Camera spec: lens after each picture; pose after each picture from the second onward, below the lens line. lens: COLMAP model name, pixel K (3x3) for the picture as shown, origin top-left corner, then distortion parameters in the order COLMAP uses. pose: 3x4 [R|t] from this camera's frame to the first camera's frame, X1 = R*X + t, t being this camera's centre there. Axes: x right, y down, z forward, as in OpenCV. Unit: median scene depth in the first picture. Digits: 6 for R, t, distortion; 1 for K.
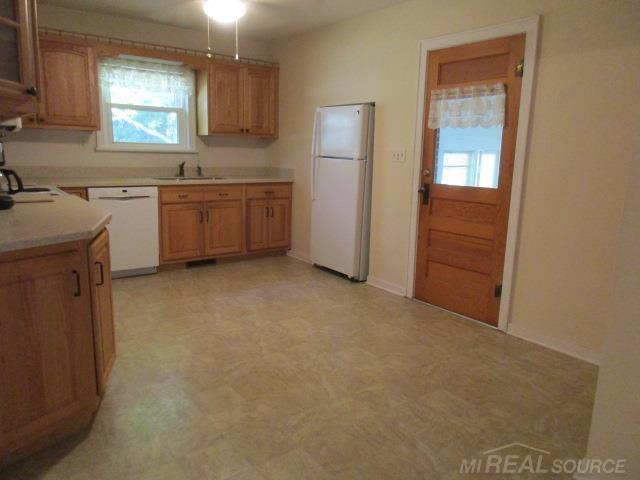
lens RADIAL K [[484.3, 0, 318.8], [0, 484.3, 241.1], [0, 0, 1]] dist [0.012172, 0.003722]
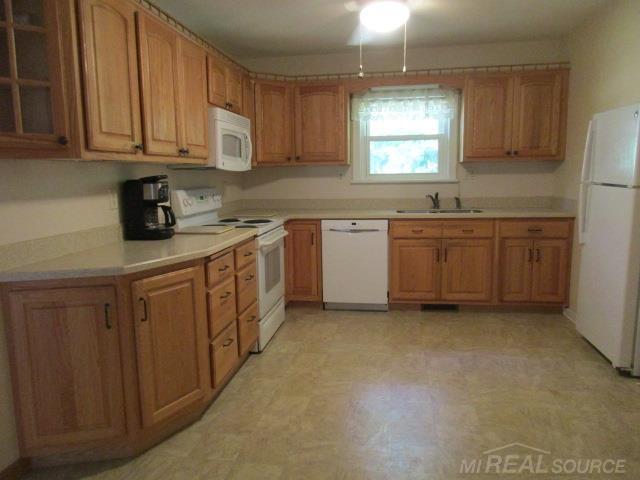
lens RADIAL K [[484.3, 0, 318.8], [0, 484.3, 241.1], [0, 0, 1]] dist [0.012172, 0.003722]
pose [[0.702449, 0.059660, -0.709229, 0.222204], [-0.097774, 0.995122, -0.013130, -0.042153], [0.704986, 0.078568, 0.704856, 0.226077]]
